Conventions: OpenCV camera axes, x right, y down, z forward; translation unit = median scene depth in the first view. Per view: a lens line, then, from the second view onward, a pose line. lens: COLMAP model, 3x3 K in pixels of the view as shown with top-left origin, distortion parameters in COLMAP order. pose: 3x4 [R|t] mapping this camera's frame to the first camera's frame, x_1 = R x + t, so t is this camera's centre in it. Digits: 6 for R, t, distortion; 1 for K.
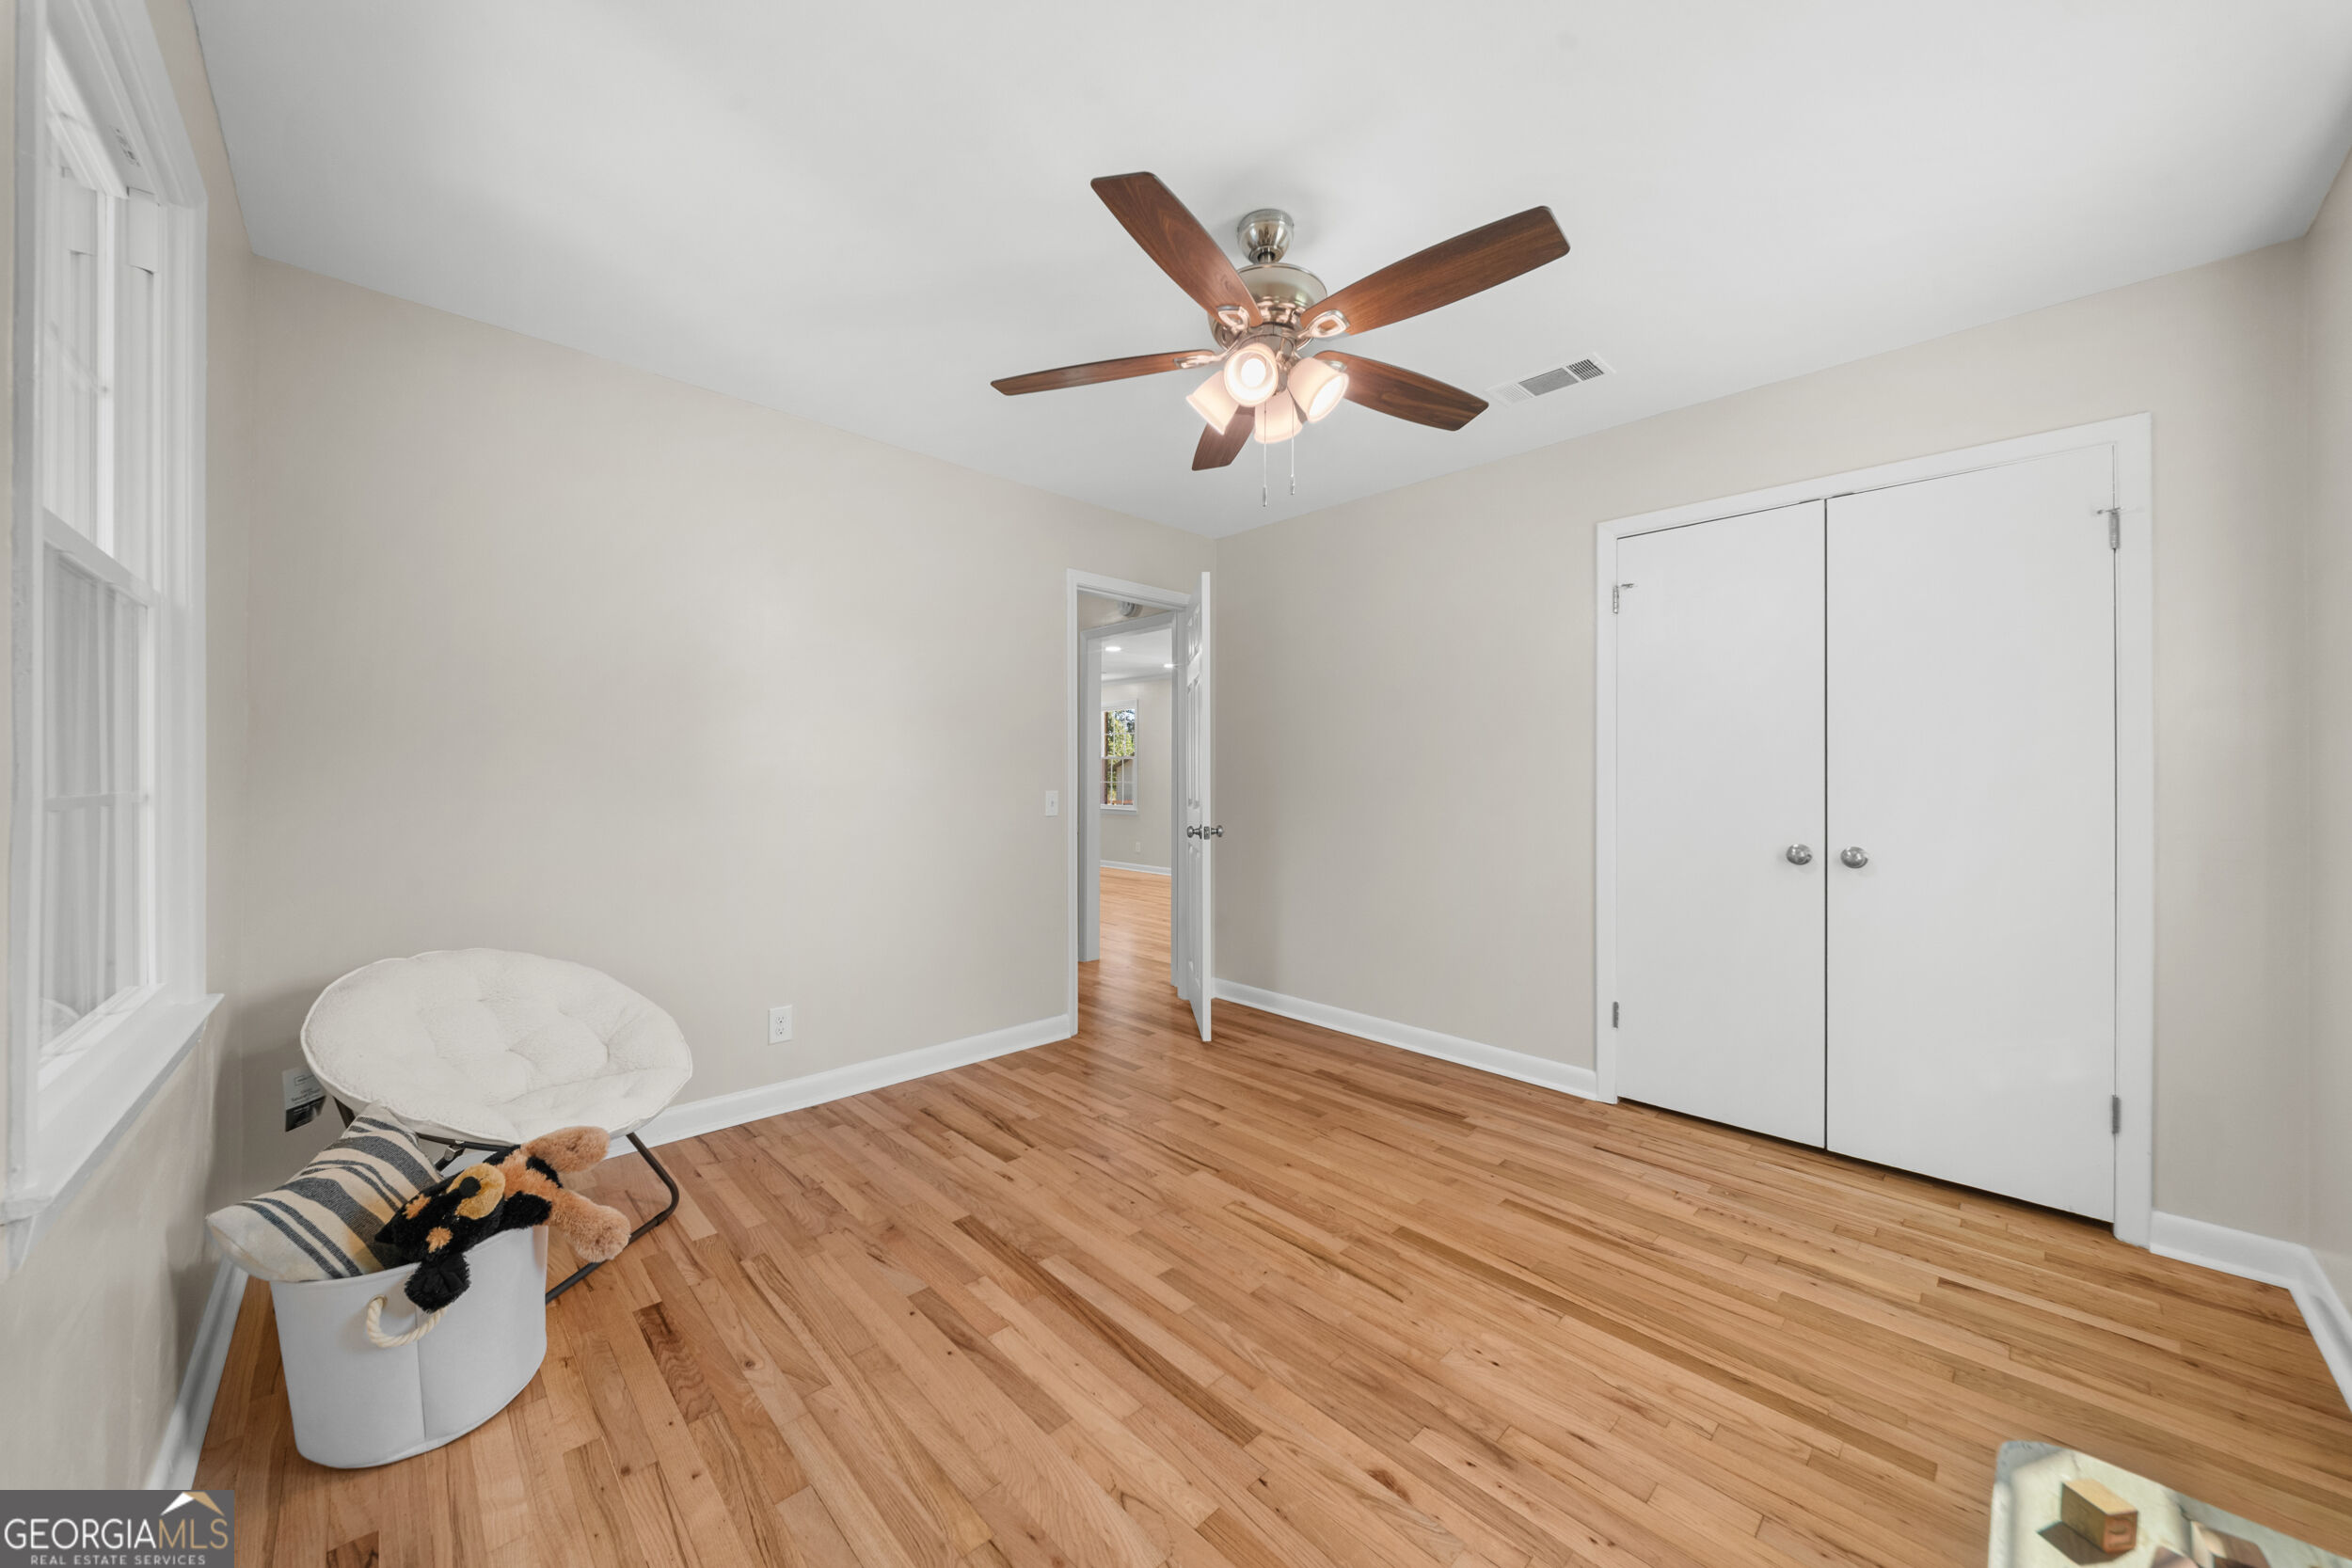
lens RADIAL K [[829.8, 0, 1175.2], [0, 829.8, 781.2], [0, 0, 1]] dist [0.004969, -0.000572]
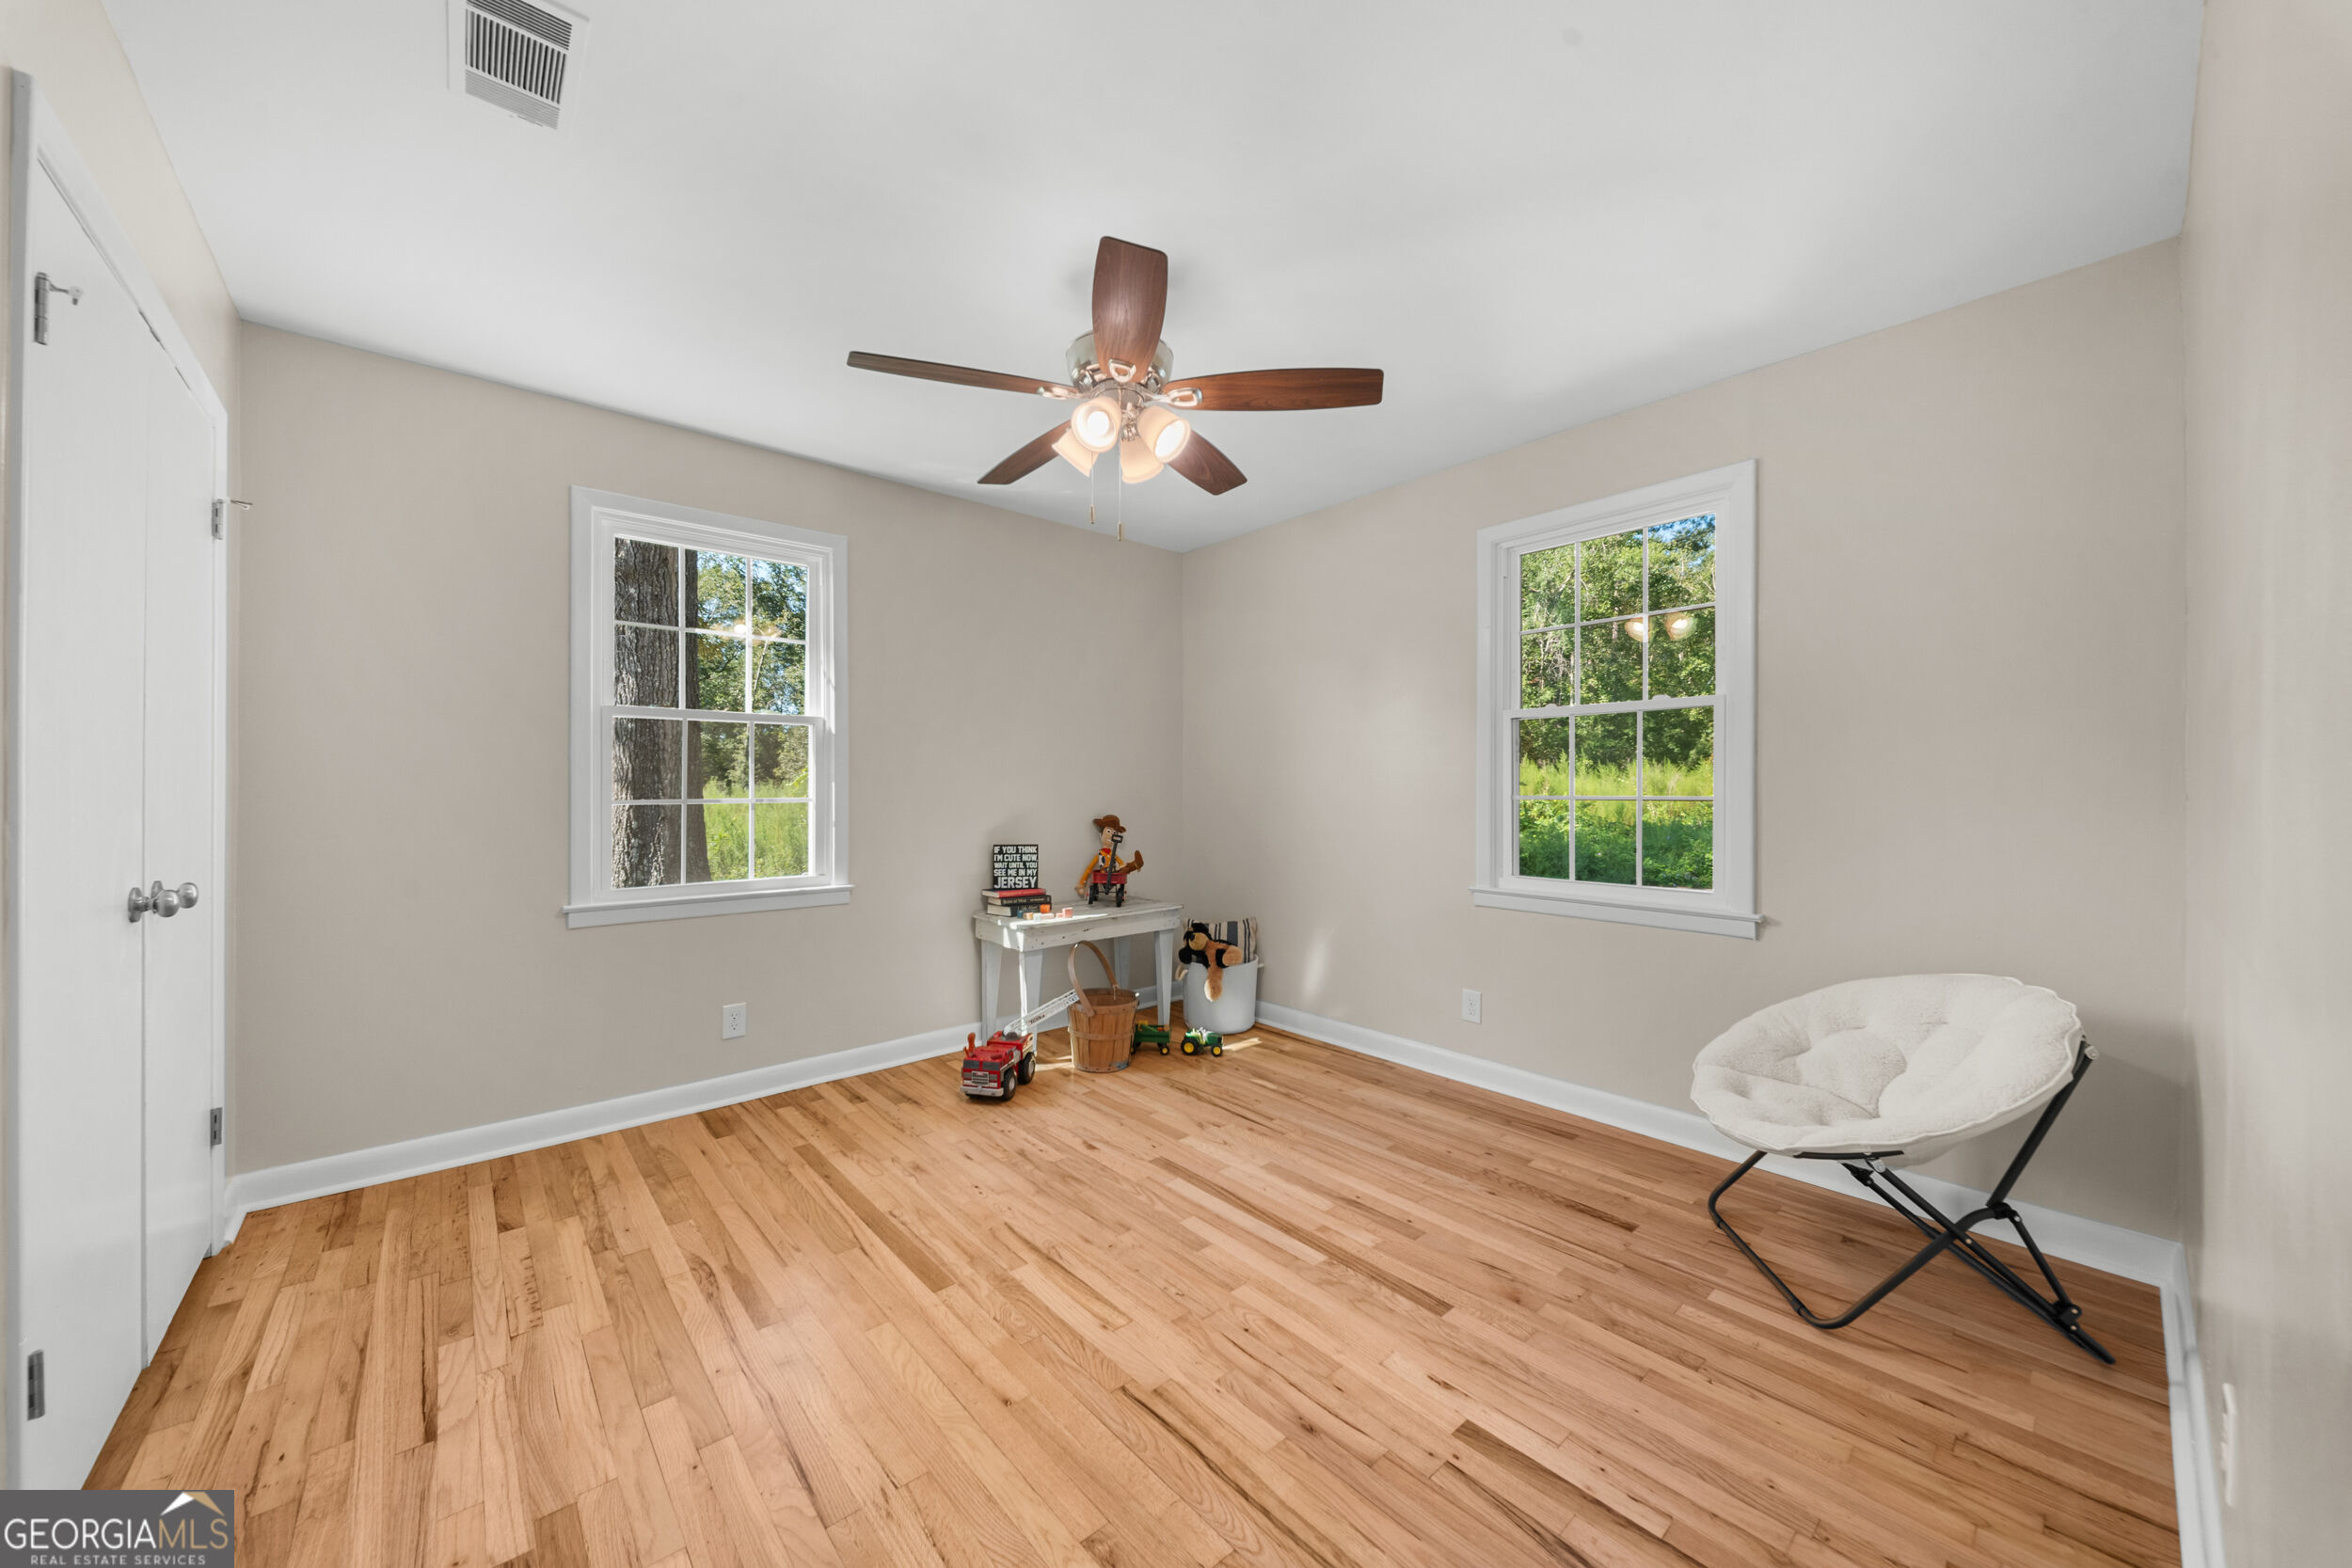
lens RADIAL K [[829.8, 0, 1177.2], [0, 829.8, 787.1], [0, 0, 1]] dist [0.004969, -0.000572]
pose [[-0.998950, -0.008188, 0.045070, -0.020710], [-0.008198, 0.999966, -0.000024, 0.000361], [-0.045068, -0.000393, -0.998984, 2.084535]]
